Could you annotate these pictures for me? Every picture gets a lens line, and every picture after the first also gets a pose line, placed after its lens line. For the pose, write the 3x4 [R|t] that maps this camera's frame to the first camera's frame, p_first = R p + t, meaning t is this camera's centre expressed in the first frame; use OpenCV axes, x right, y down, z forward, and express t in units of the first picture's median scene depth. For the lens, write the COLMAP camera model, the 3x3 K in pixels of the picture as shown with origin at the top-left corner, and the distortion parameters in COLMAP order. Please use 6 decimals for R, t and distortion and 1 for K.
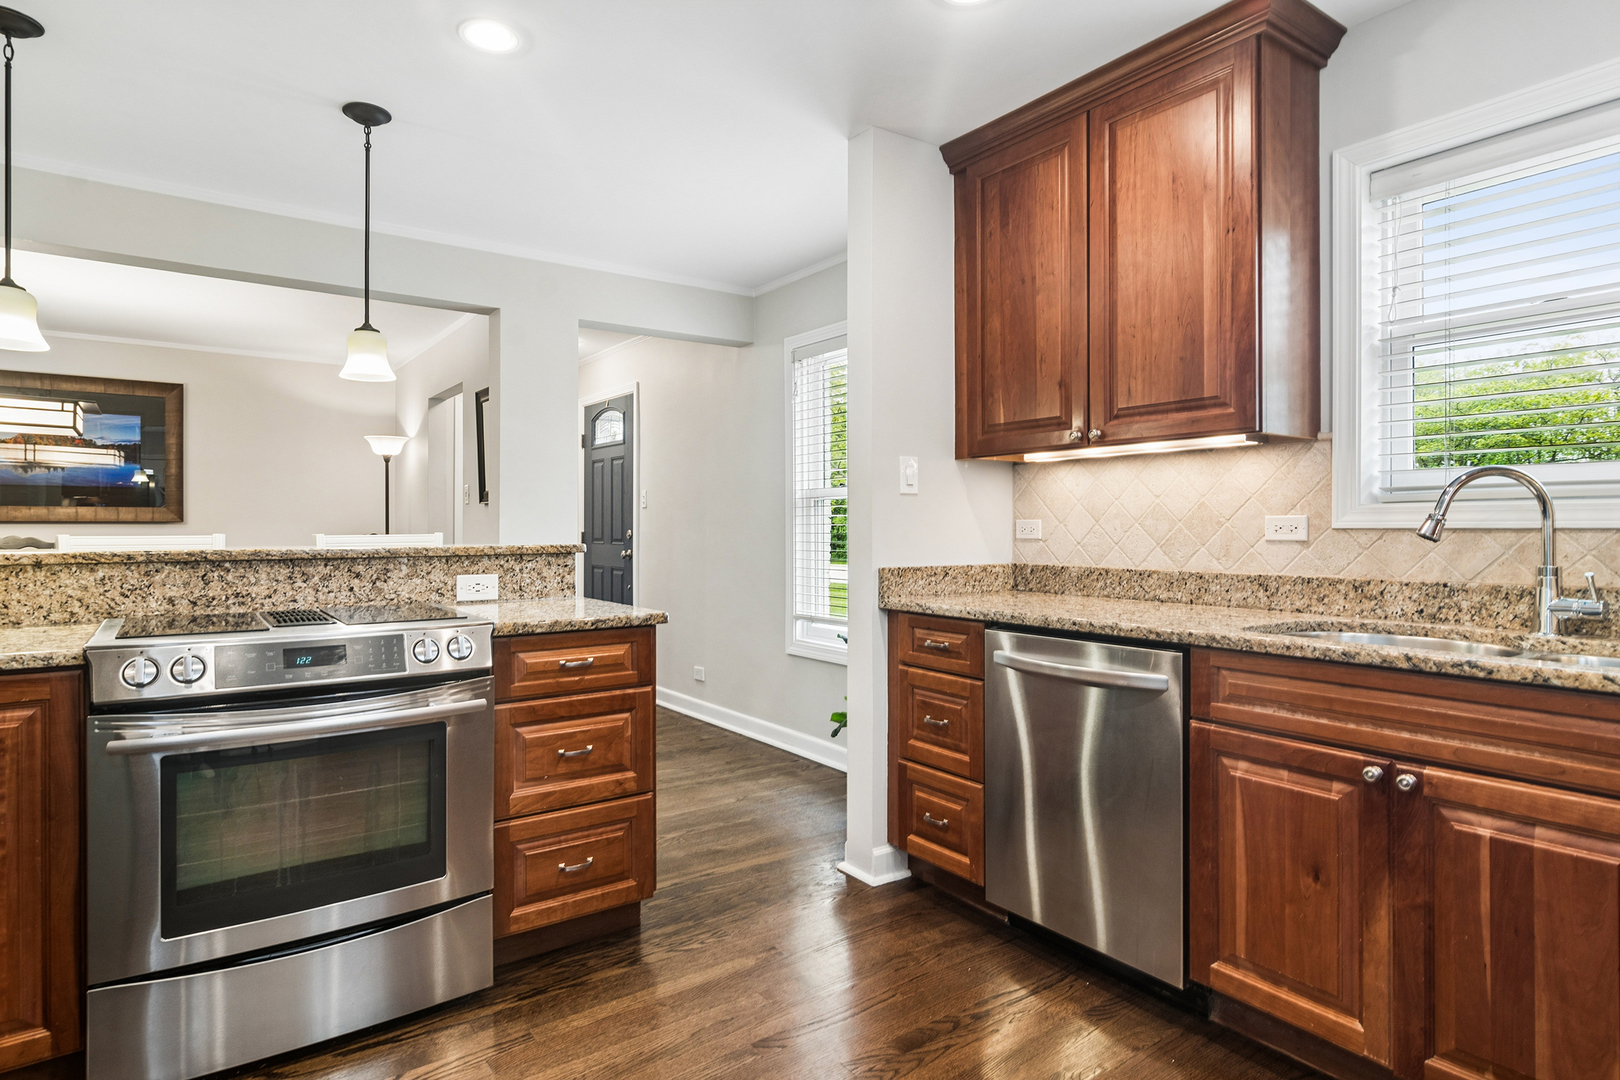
lens RADIAL K [[882.3, 0, 803.3], [0, 882.3, 531.8], [0, 0, 1]] dist [0.000938, 0.000500]
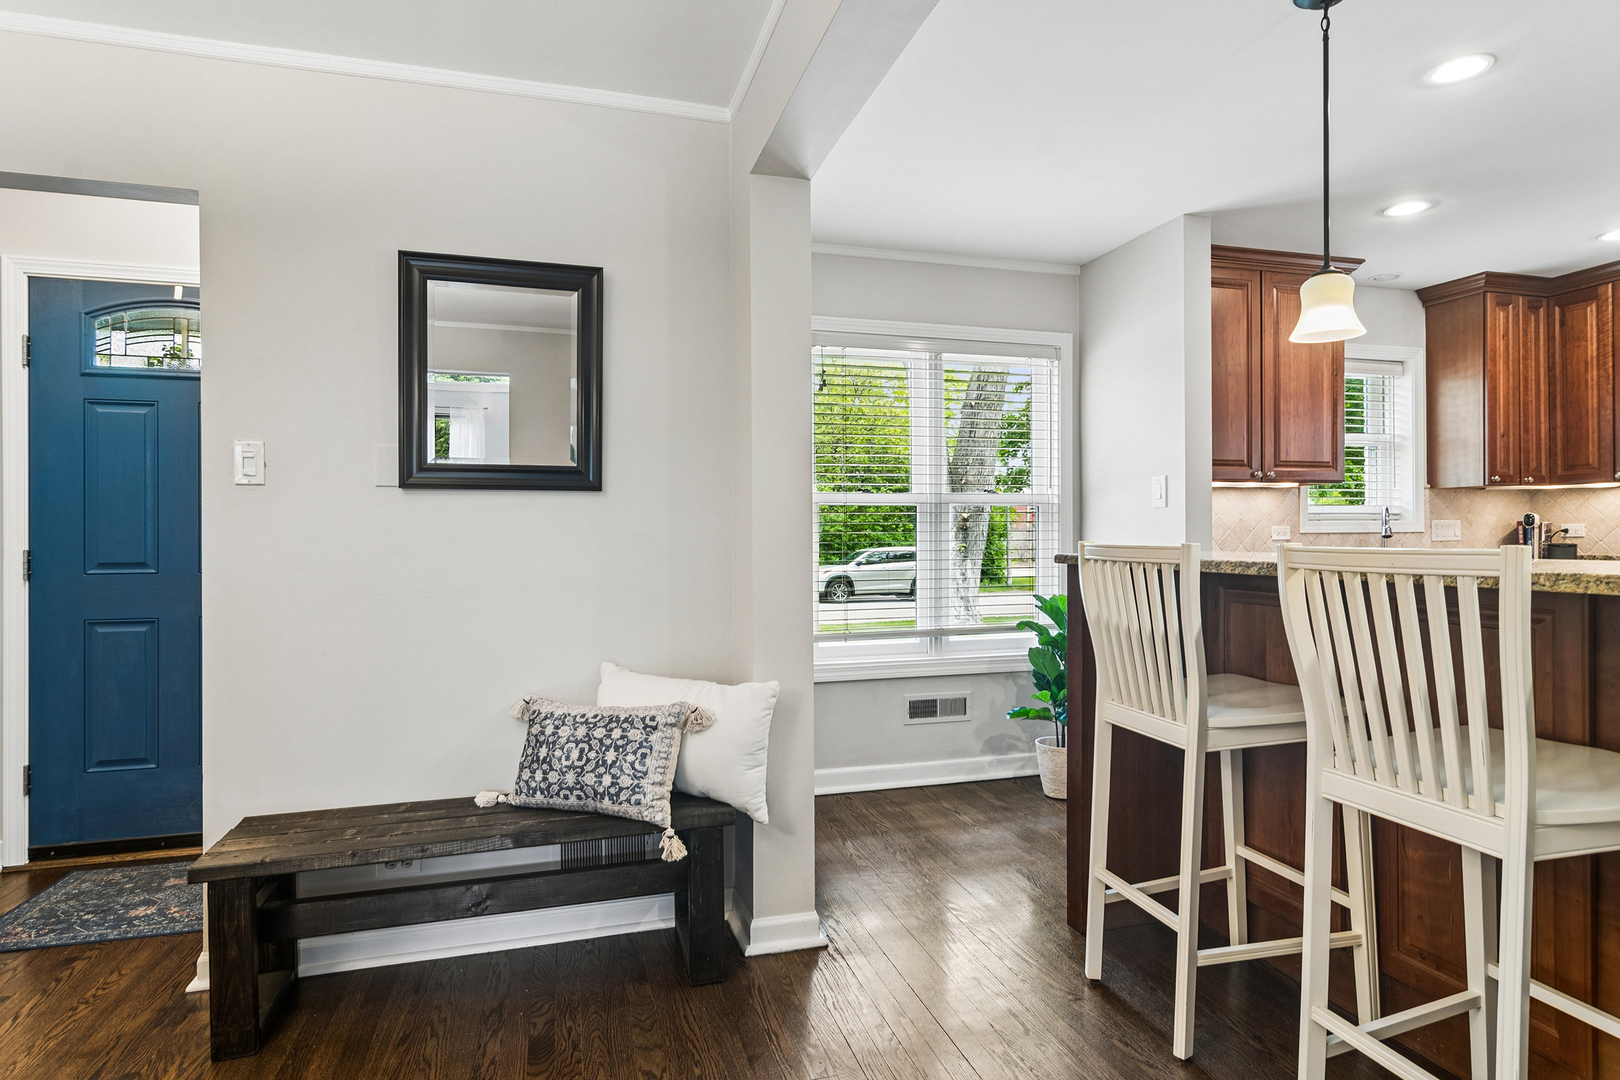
lens RADIAL K [[882.3, 0, 803.3], [0, 882.3, 531.8], [0, 0, 1]] dist [0.000938, 0.000500]
pose [[0.338918, 0.008395, 0.940778, -0.892405], [0.013964, 0.999805, -0.013952, 0.002987], [-0.940712, 0.017865, 0.338735, 0.761888]]
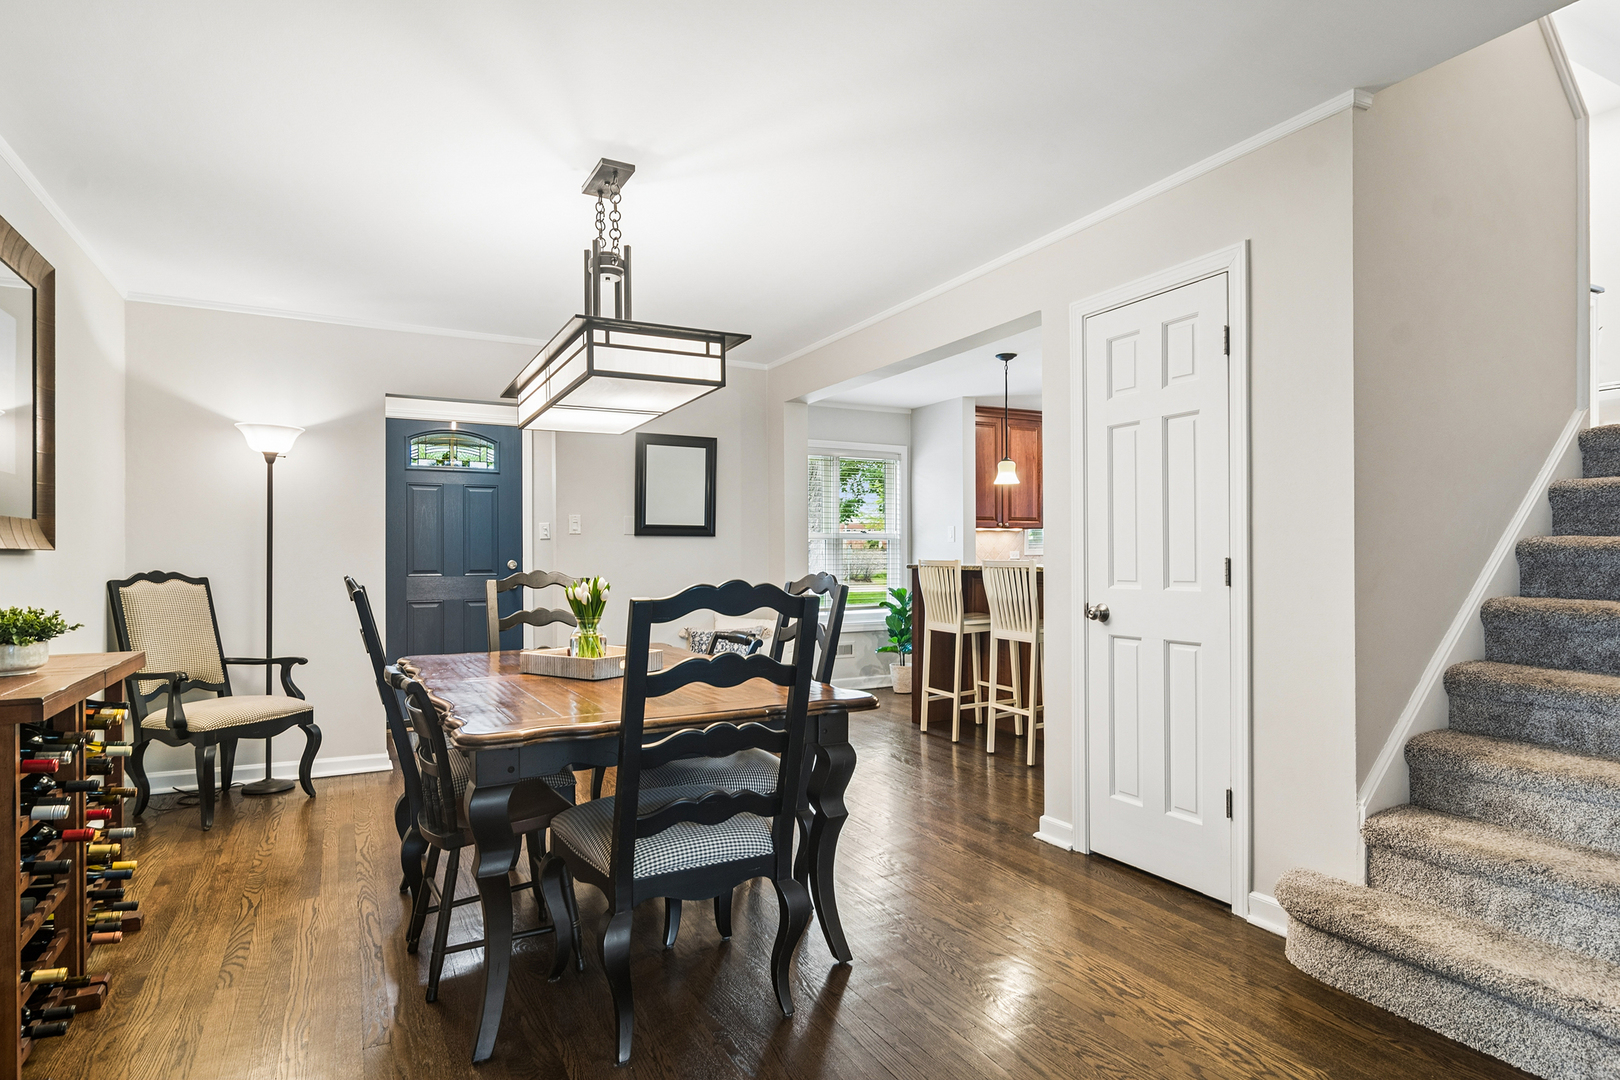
lens RADIAL K [[882.3, 0, 803.3], [0, 882.3, 531.8], [0, 0, 1]] dist [0.000938, 0.000500]
pose [[0.138402, 0.031291, 0.989882, -1.702393], [0.012927, 0.999359, -0.033398, 0.004849], [-0.990292, 0.017418, 0.137908, 0.773456]]
